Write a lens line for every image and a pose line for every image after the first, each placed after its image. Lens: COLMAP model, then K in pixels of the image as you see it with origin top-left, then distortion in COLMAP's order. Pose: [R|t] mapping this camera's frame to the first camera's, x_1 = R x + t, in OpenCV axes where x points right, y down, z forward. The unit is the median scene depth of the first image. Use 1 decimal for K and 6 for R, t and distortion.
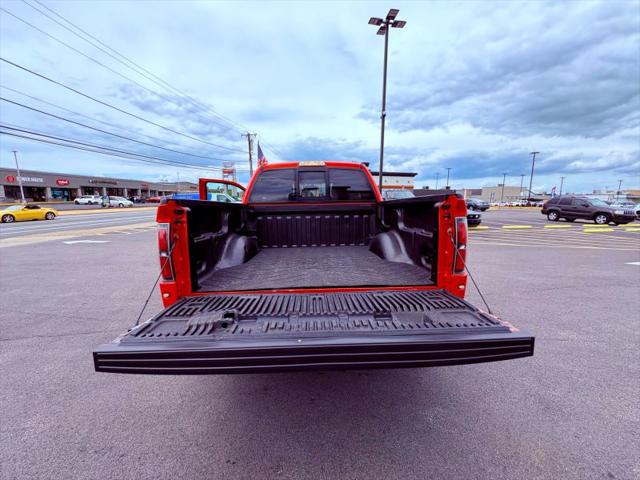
lens RADIAL K [[257.4, 0, 320.0], [0, 257.4, 240.0], [0, 0, 1]] dist [-0.000941, -0.000201]
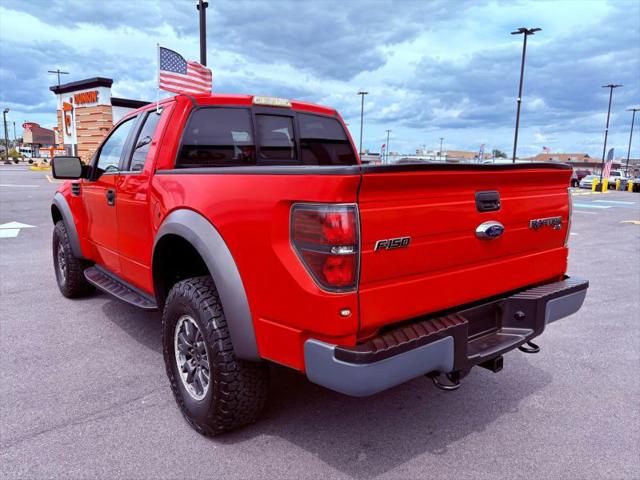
lens RADIAL K [[484.2, 0, 320.0], [0, 484.2, 240.0], [0, 0, 1]] dist [0.049709, -0.051475]
pose [[0.805463, -0.076523, 0.587685, -0.149176], [0.066397, 0.997038, 0.038824, -0.002589], [-0.588915, 0.007749, 0.808158, 0.004758]]
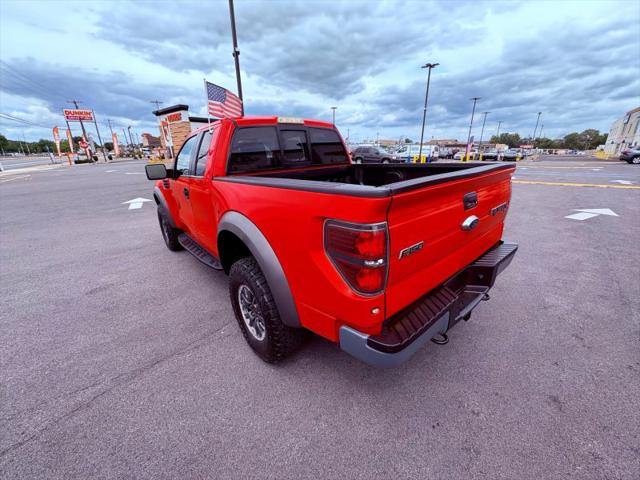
lens RADIAL K [[255.5, 0, 319.1], [0, 255.5, 240.6], [0, 0, 1]] dist [0.000595, -0.000063]
pose [[0.785926, -0.220853, 0.577533, -0.125499], [0.108810, 0.968859, 0.222426, -0.021069], [-0.608671, -0.111969, 0.785482, 0.055963]]
